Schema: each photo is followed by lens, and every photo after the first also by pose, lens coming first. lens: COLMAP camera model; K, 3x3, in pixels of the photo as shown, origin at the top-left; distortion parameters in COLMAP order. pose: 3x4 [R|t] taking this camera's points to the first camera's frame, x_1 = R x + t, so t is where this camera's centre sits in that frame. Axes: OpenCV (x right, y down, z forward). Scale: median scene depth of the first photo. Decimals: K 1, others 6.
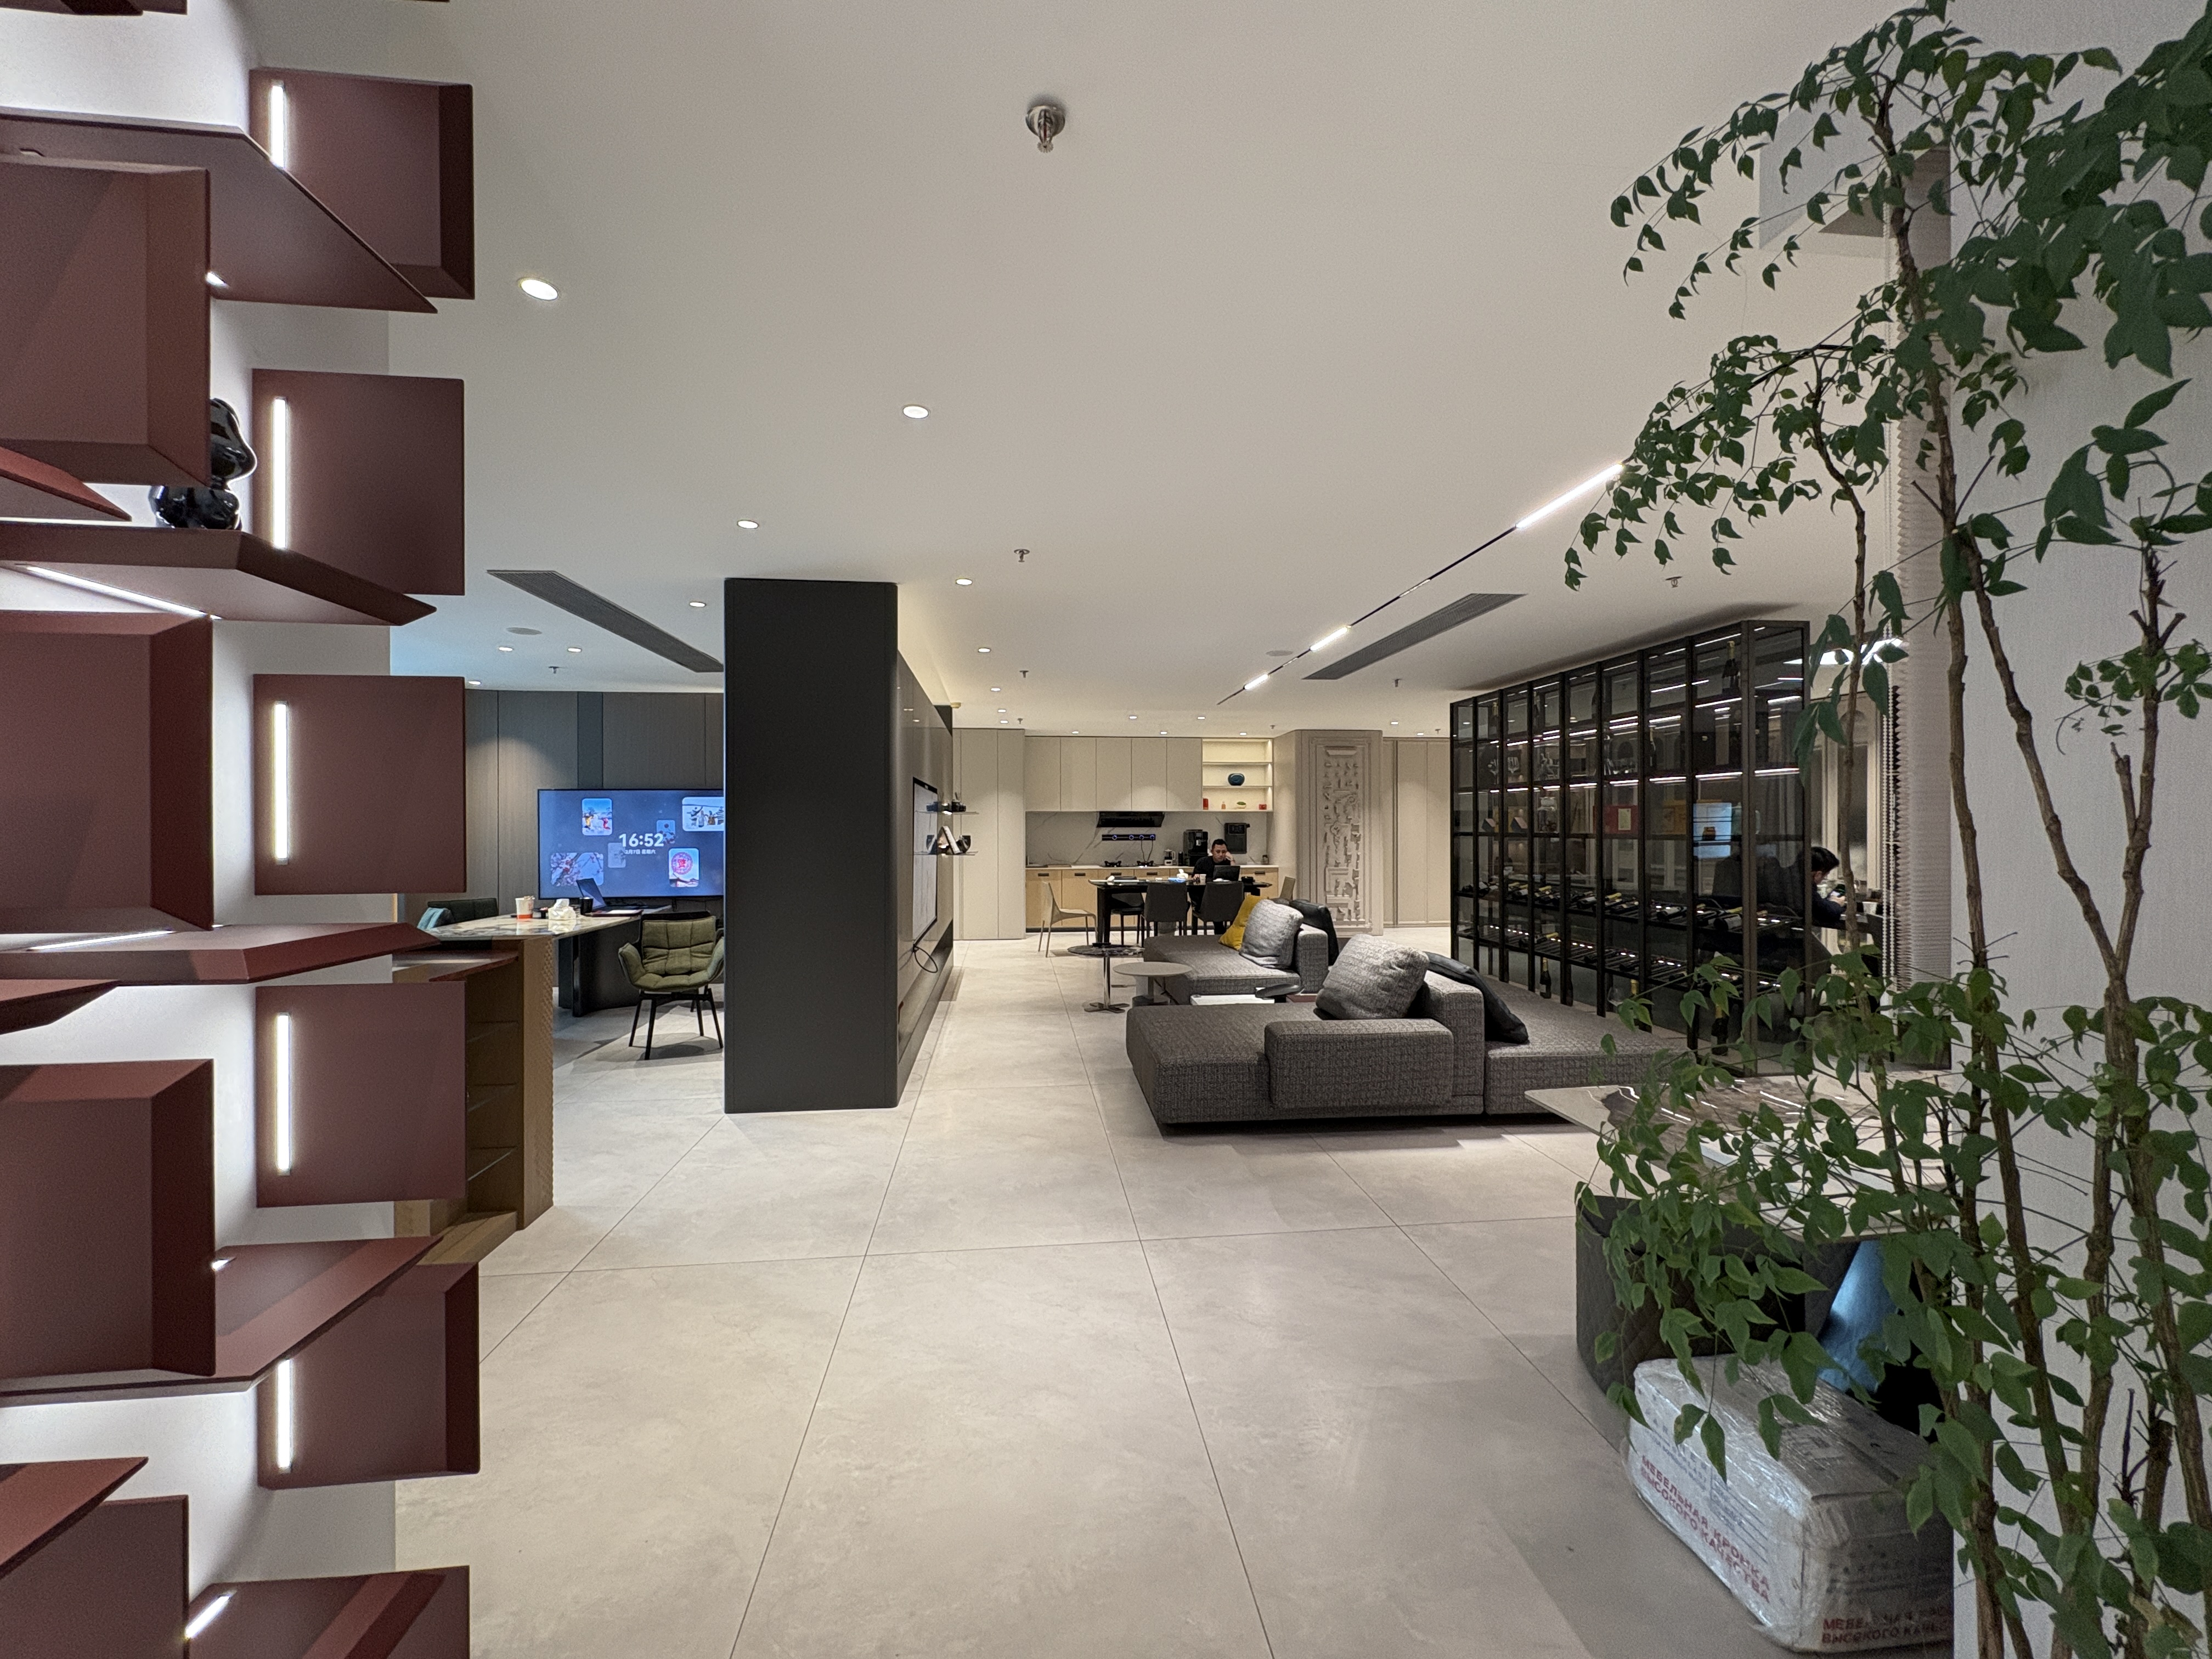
lens RADIAL K [[879.2, 0, 1106.0], [0, 879.2, 829.5], [0, 0, 1]] dist [-0.001124, -0.000105]
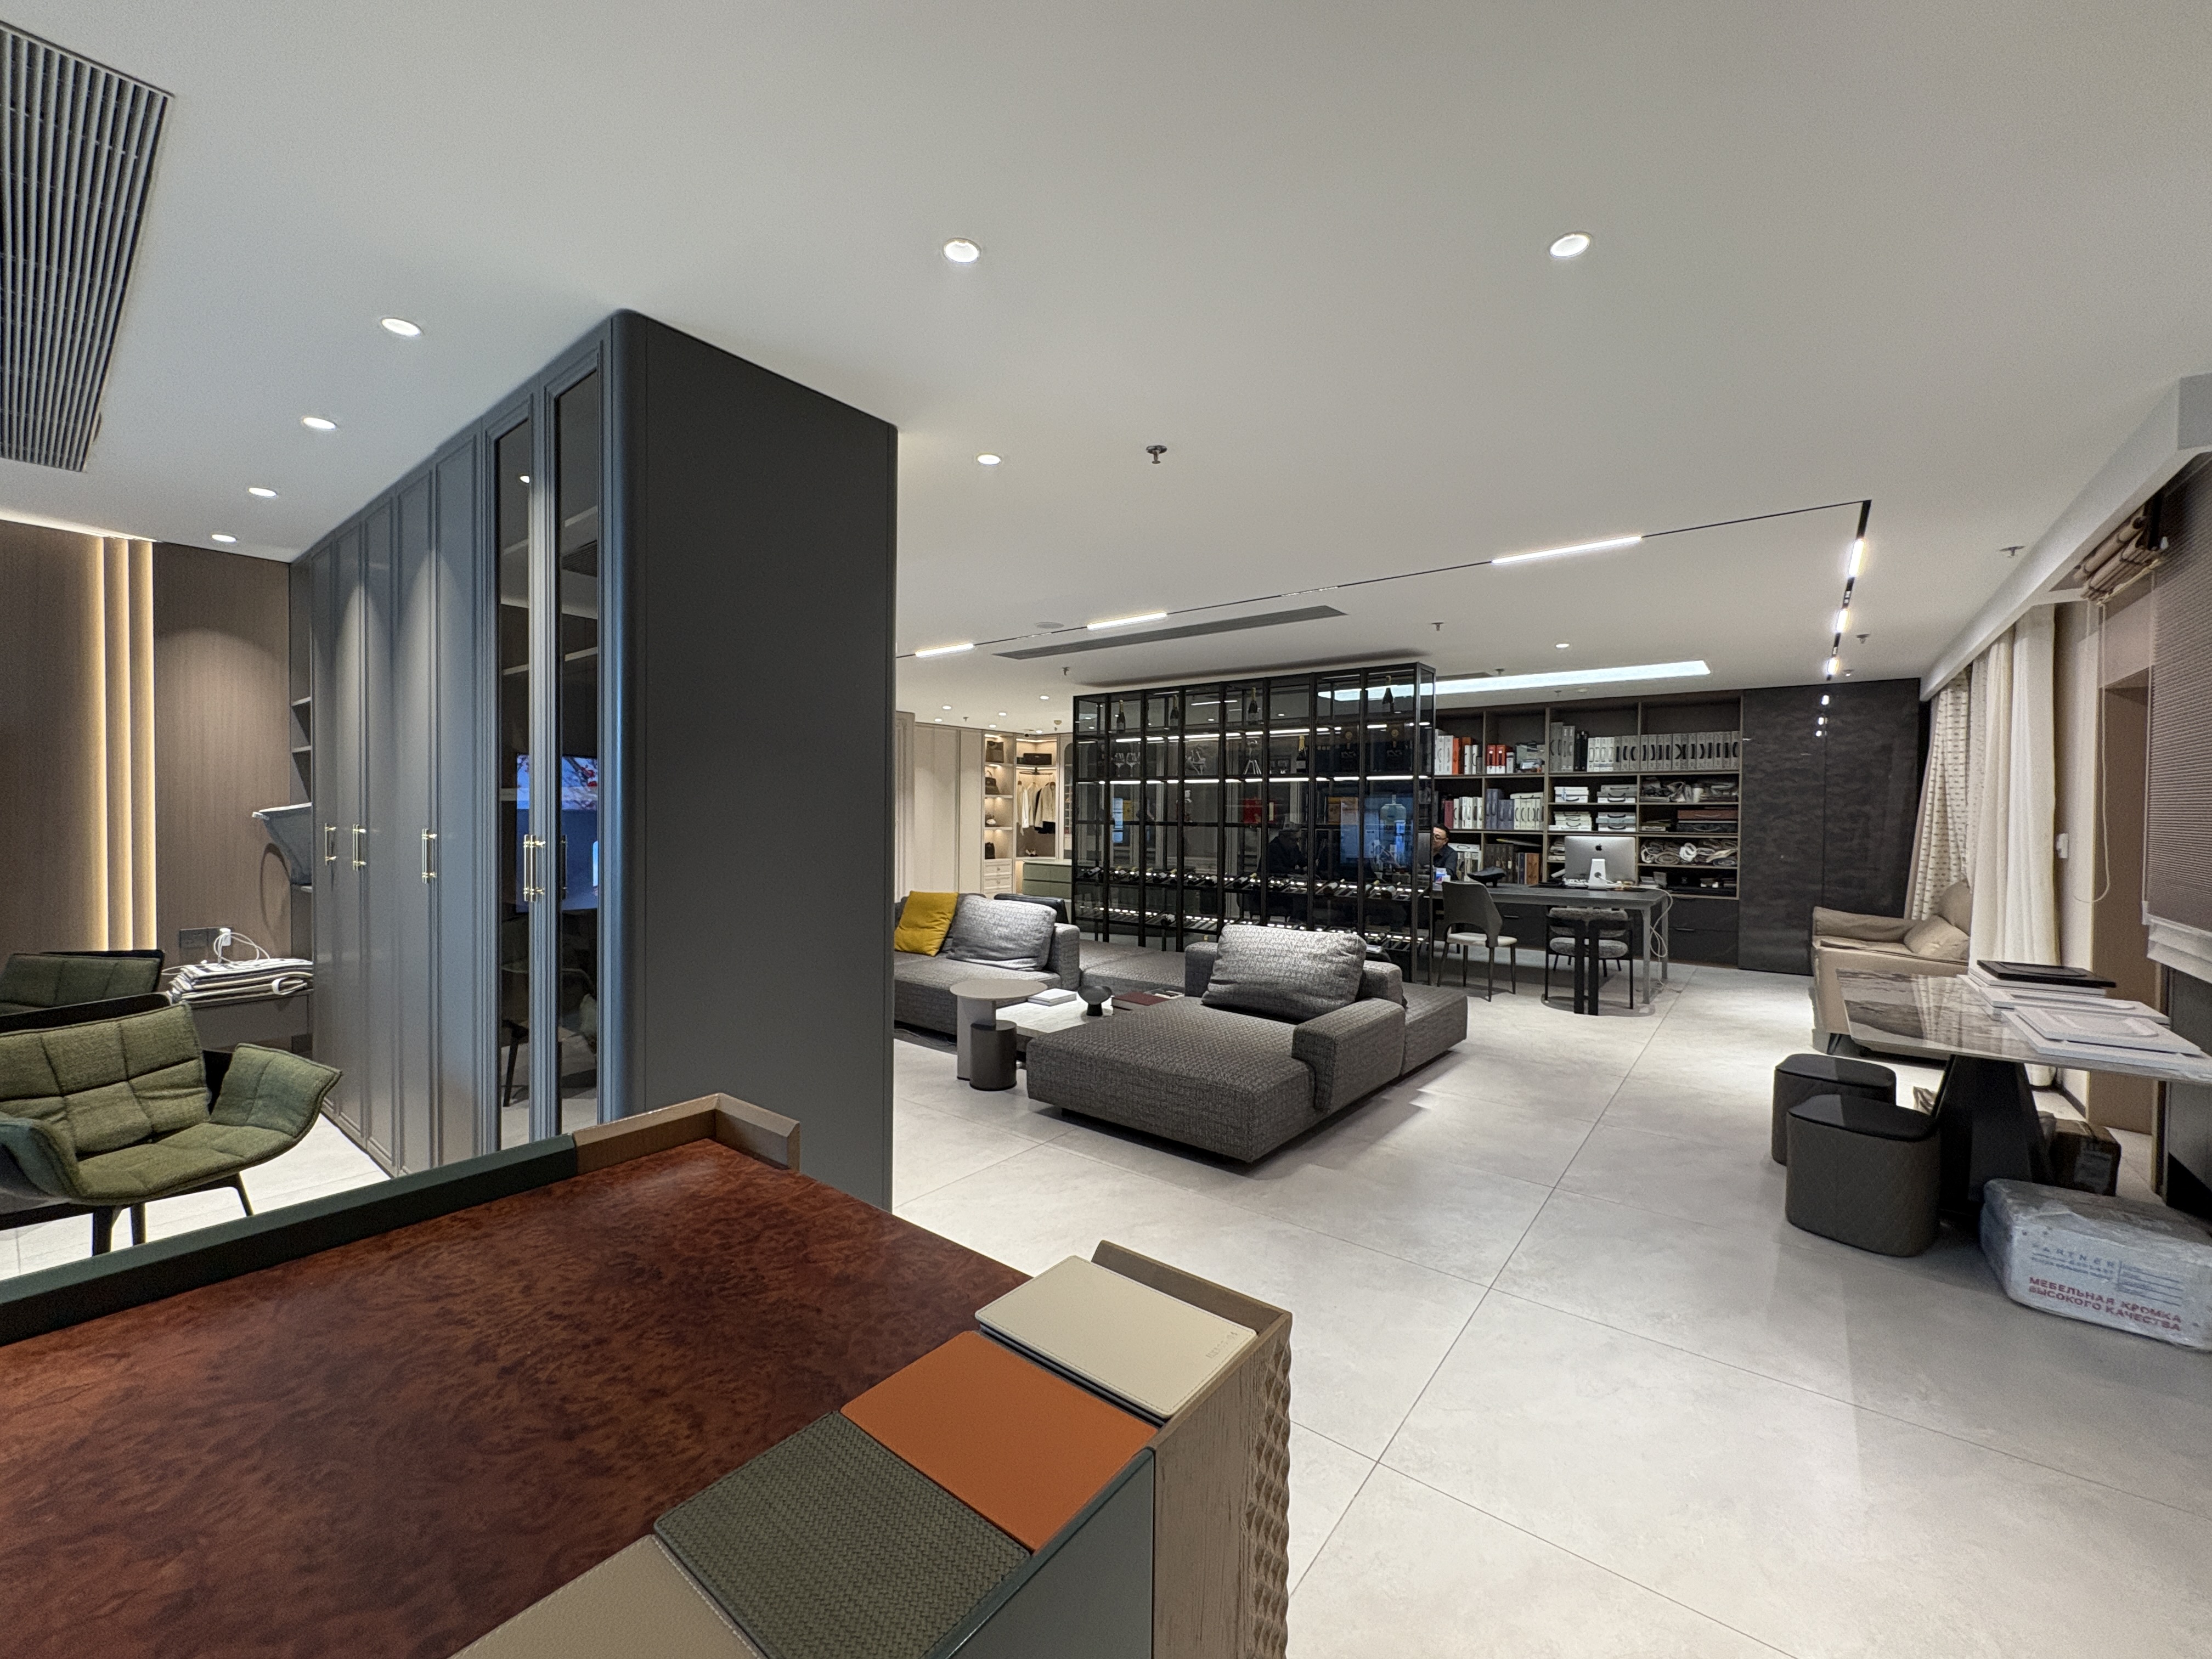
lens RADIAL K [[879.2, 0, 1106.0], [0, 879.2, 829.5], [0, 0, 1]] dist [-0.001124, -0.000105]
pose [[0.698652, -0.005453, 0.715441, -0.637706], [-0.008652, 0.999833, 0.016070, -0.005750], [-0.715409, -0.017417, 0.698489, 0.489268]]
